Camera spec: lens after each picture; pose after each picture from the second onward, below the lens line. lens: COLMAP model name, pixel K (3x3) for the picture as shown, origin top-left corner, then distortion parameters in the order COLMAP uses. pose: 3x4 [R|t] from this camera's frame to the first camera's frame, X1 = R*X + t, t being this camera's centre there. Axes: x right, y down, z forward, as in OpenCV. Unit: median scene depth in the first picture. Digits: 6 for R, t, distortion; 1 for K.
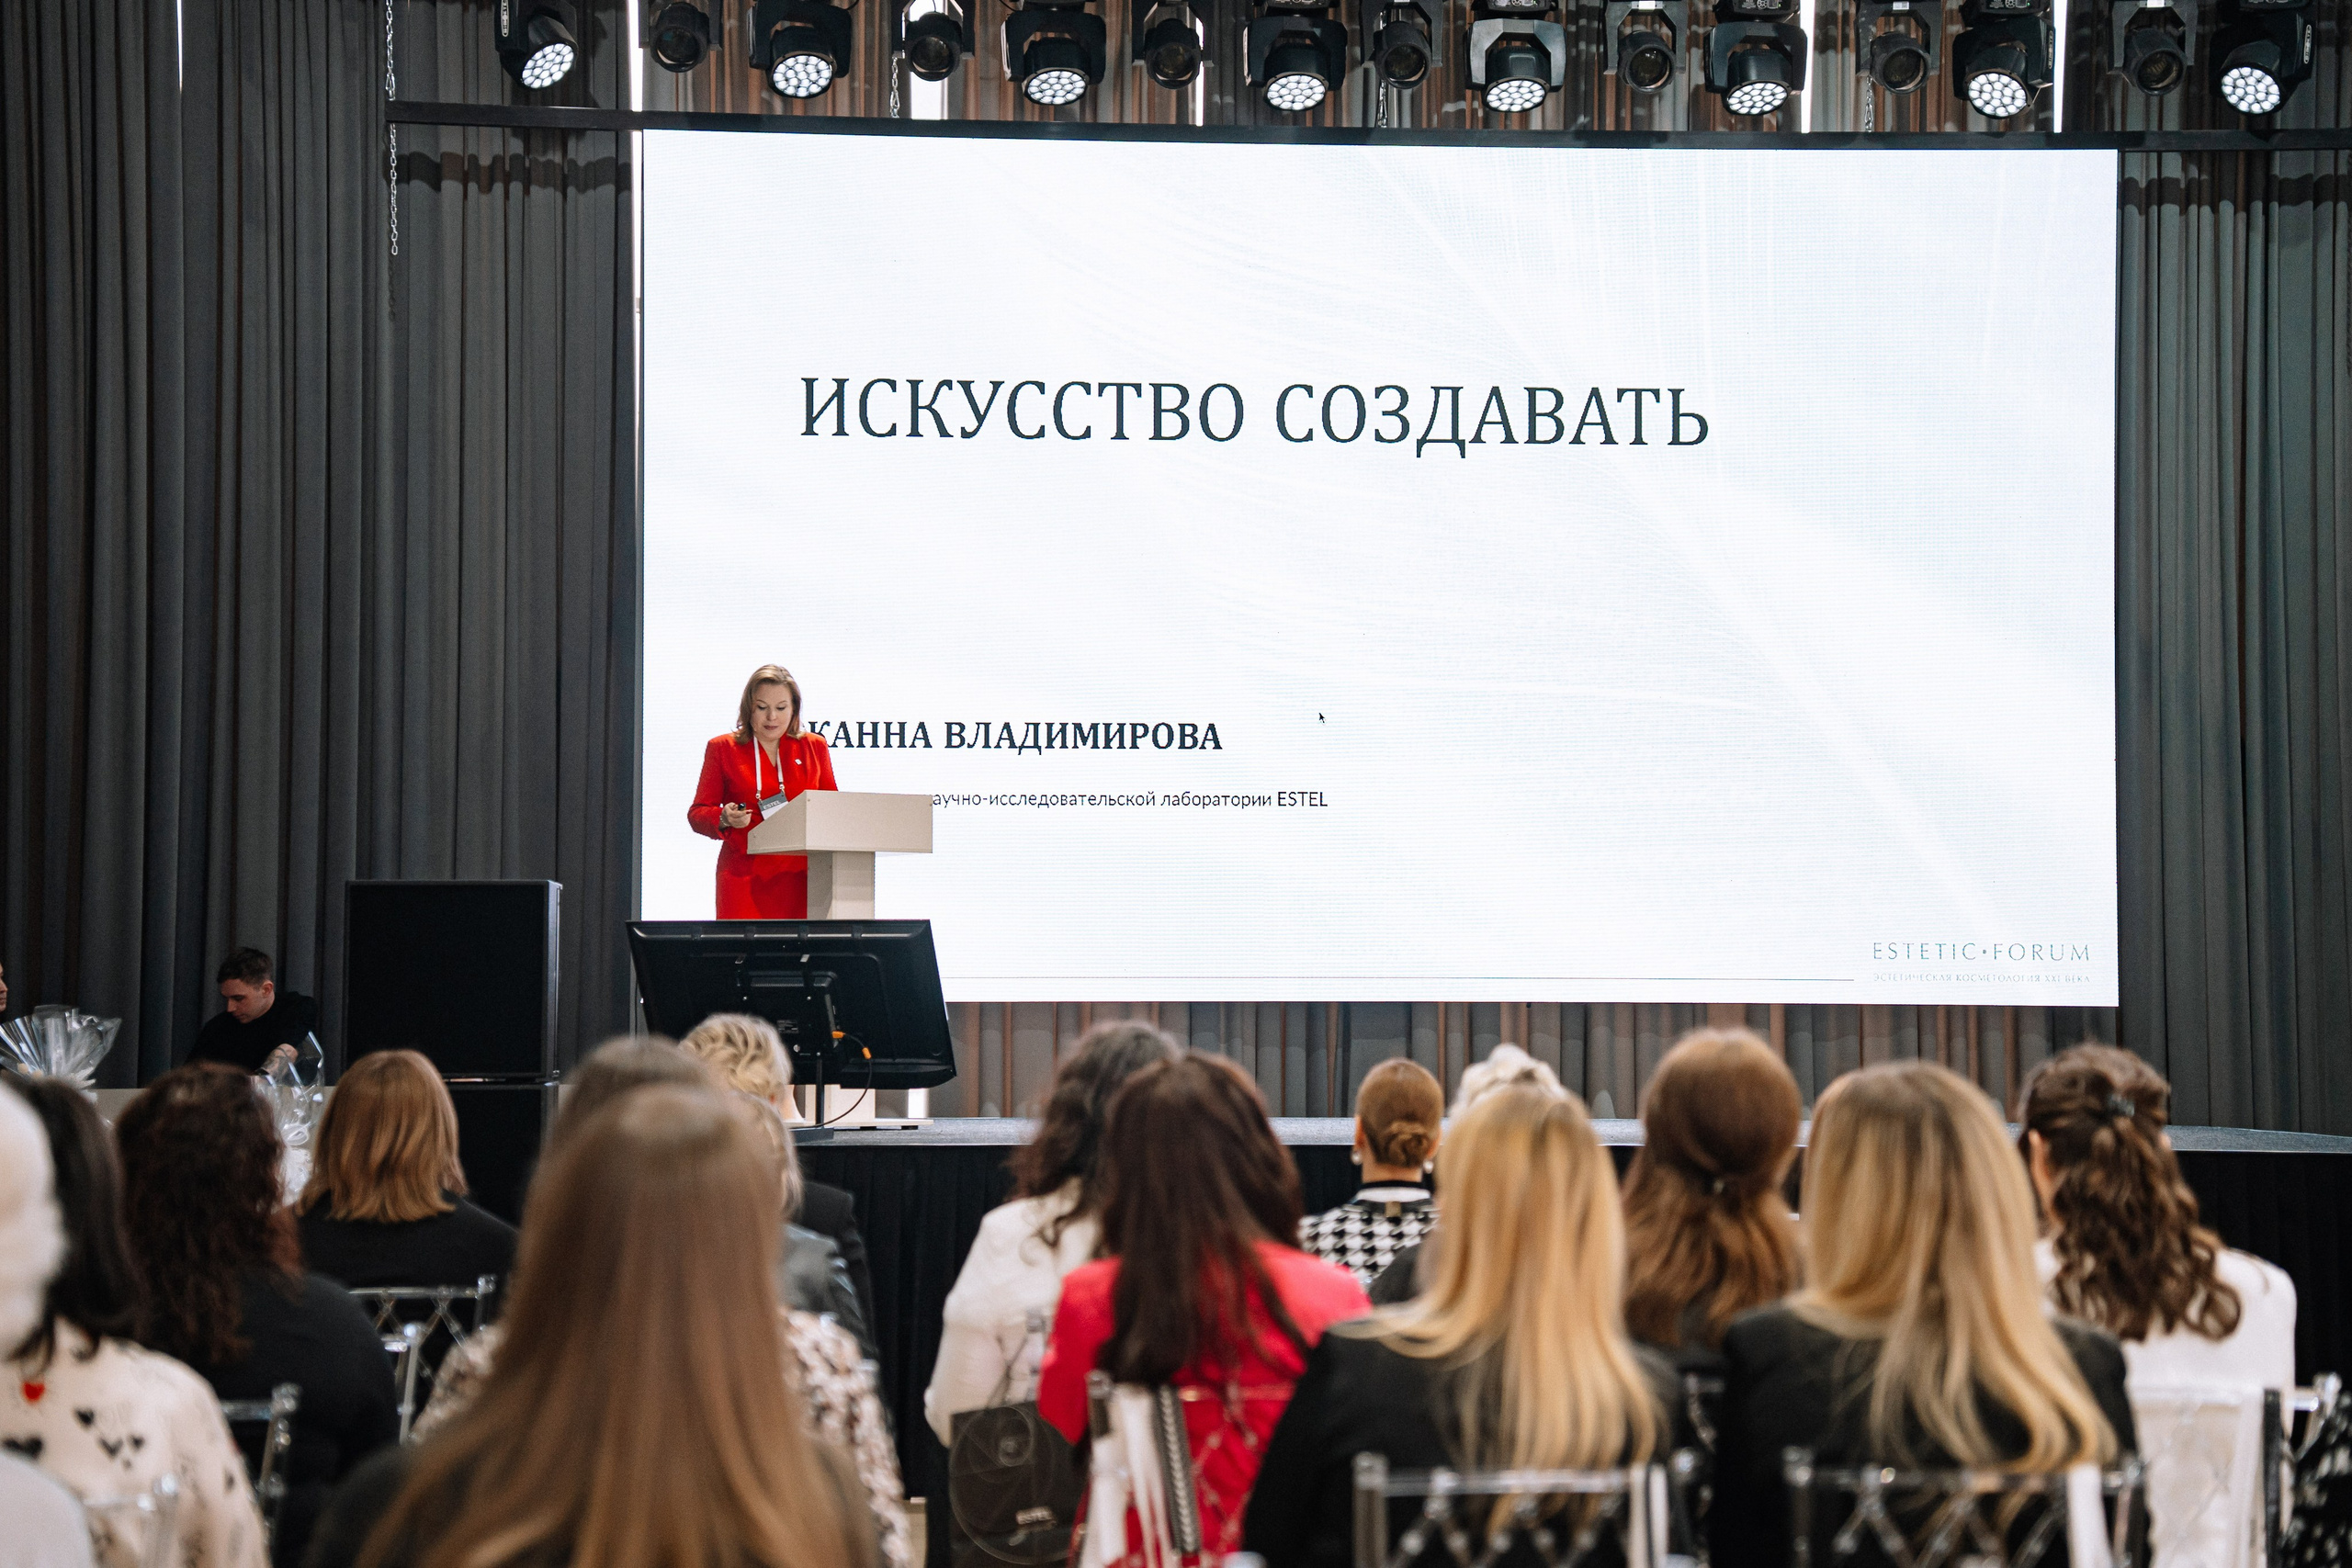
lens RADIAL K [[4288.2, 0, 1177.6], [0, 4288.2, 791.0], [0, 0, 1]] dist [0.063169, 0.000000]
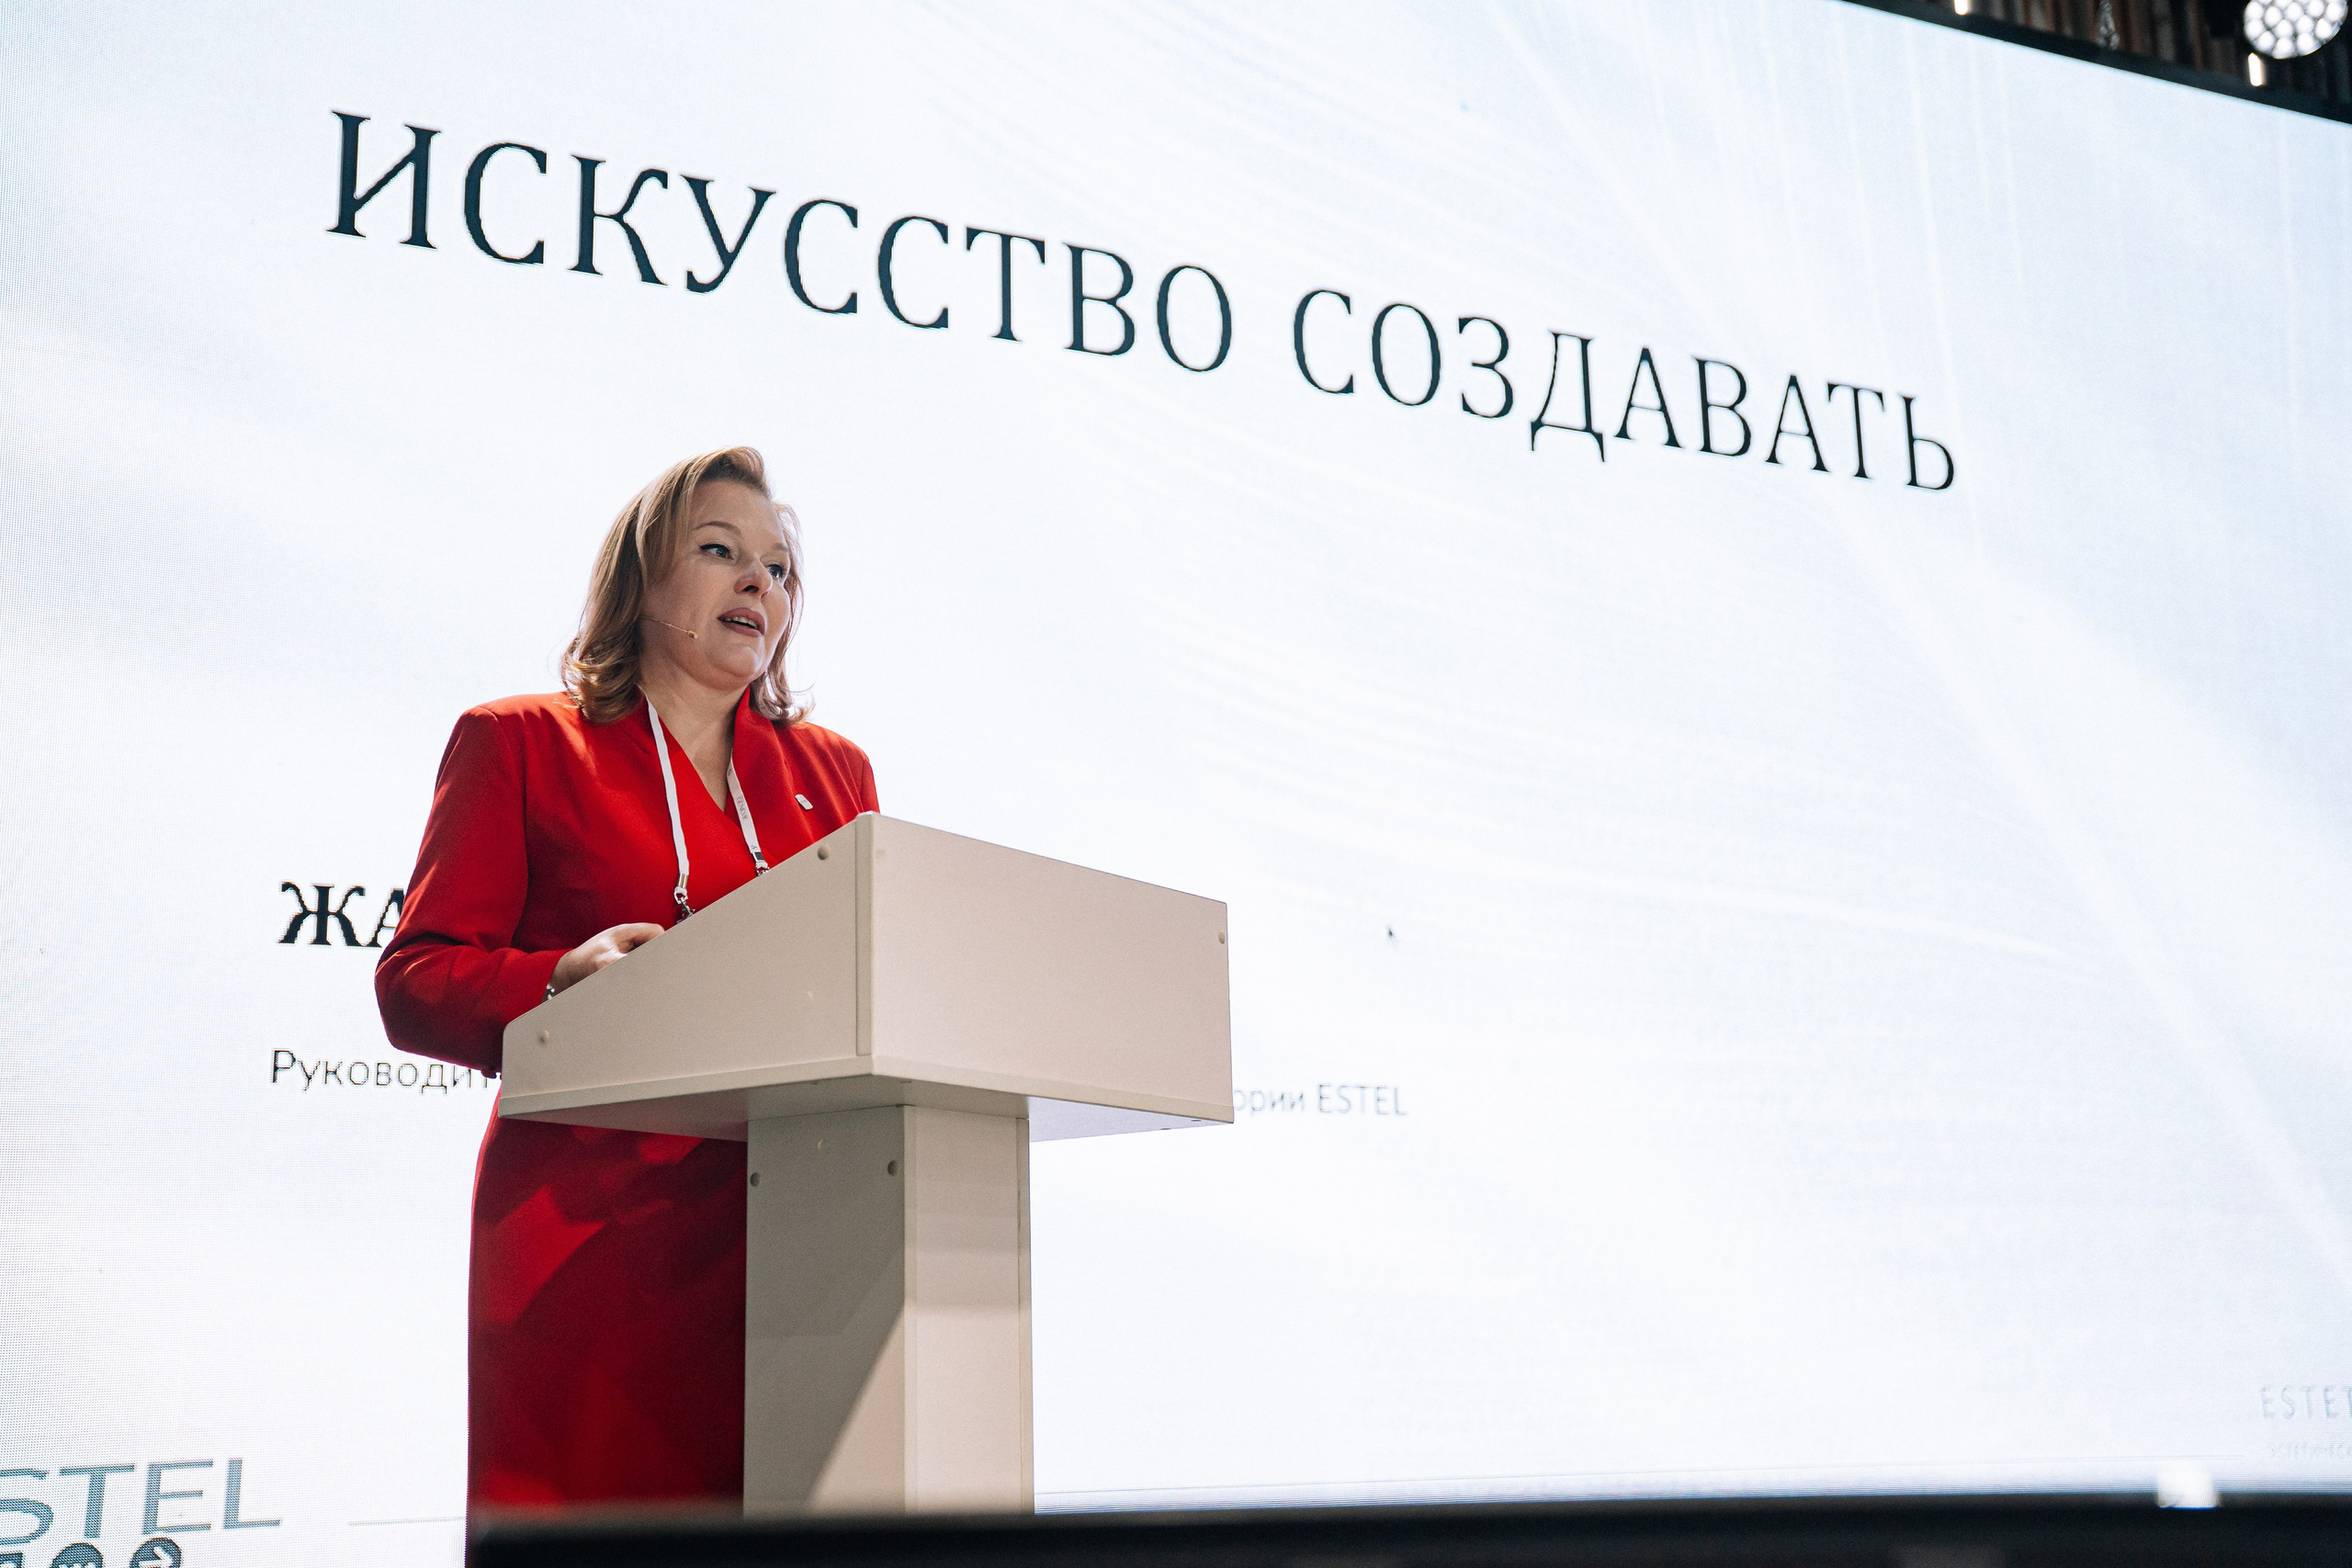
lens RADIAL K [[2812.1, 0, 1169.3], [0, 2812.1, 769.3], [0, 0, 1]] dist [-0.005463, 0.000000]
pose [[0.909144, 0.071732, 0.410259, -0.122908], [-0.000203, 0.985132, -0.171798, 0.019626], [-0.416483, 0.156106, 0.895641, 0.716949]]
